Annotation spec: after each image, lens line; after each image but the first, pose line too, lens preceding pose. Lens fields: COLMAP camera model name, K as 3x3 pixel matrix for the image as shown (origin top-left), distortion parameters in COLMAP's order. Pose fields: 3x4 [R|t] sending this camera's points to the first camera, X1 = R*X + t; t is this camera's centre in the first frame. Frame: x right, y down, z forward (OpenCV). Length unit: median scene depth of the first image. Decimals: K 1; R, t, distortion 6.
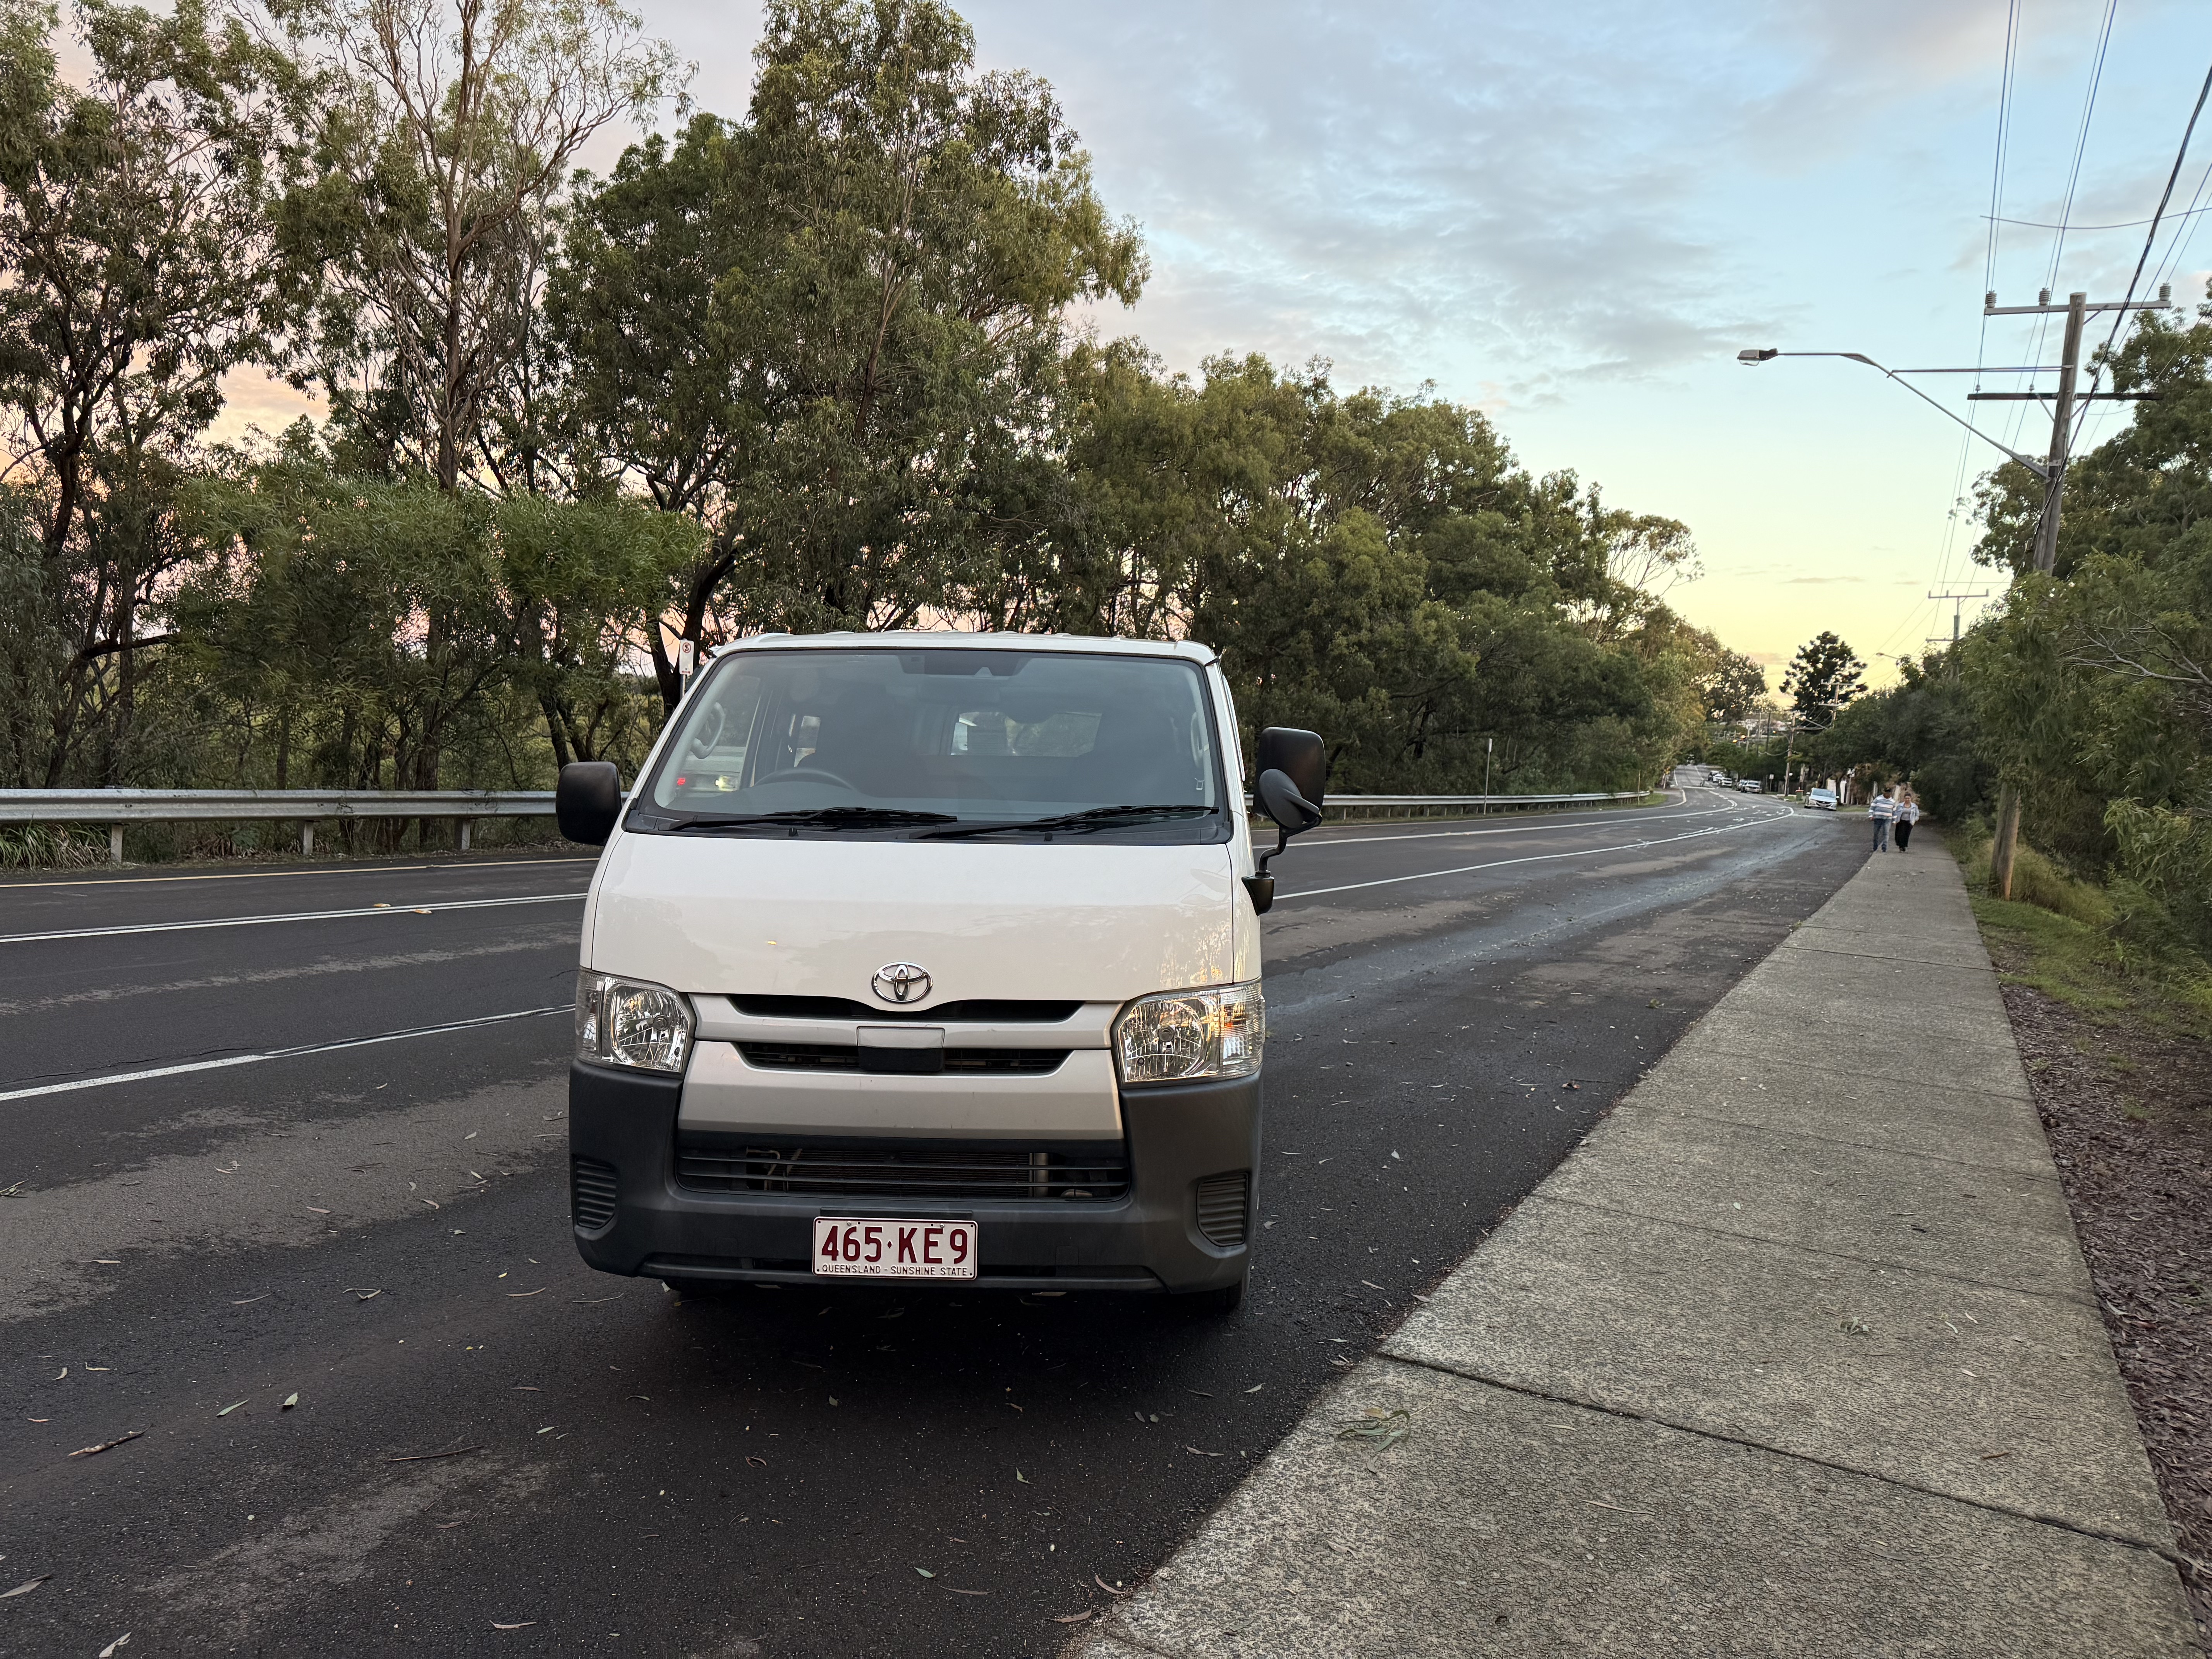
lens RADIAL K [[1540.8, 0, 1110.6], [0, 1540.8, 826.3], [0, 0, 1]] dist [0.047416, -0.047380]
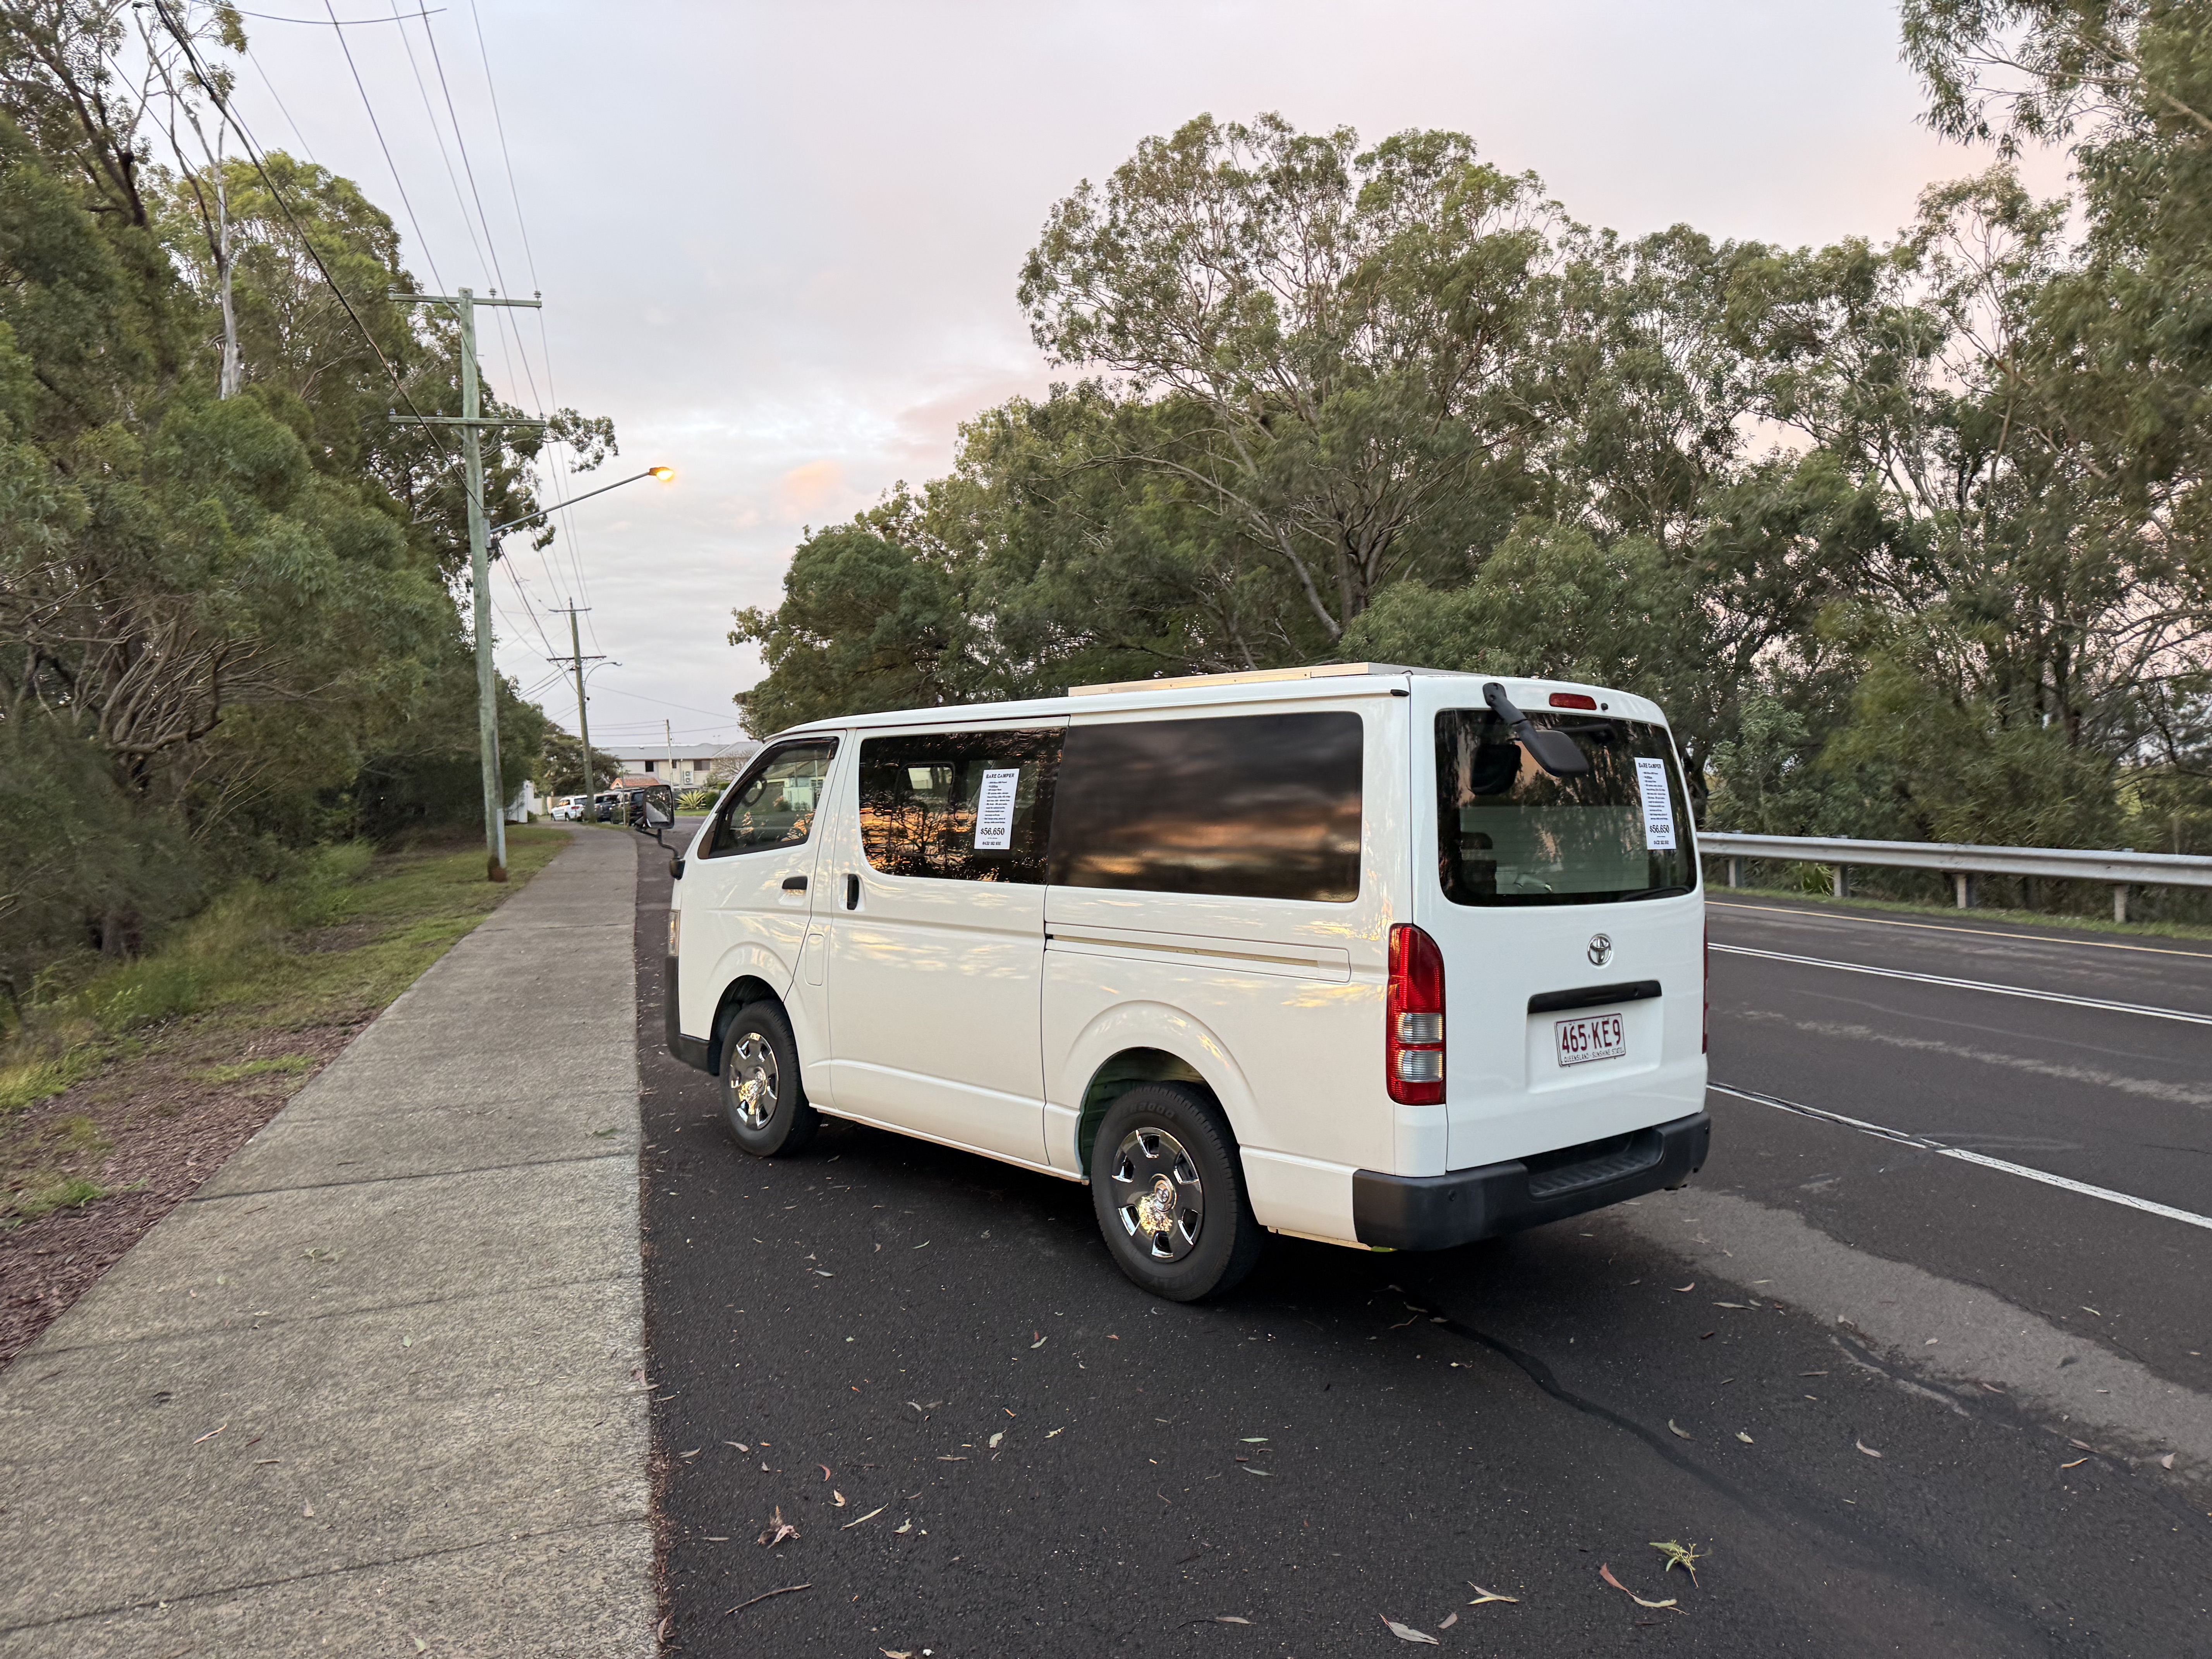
lens RADIAL K [[1540.8, 0, 1125.2], [0, 1540.8, 836.0], [0, 0, 1]] dist [0.047416, -0.047380]
pose [[-0.703200, -0.000277, -0.710992, 0.945643], [-0.034182, 0.998857, 0.033418, -0.077837], [0.710170, 0.047803, -0.702406, 2.404413]]
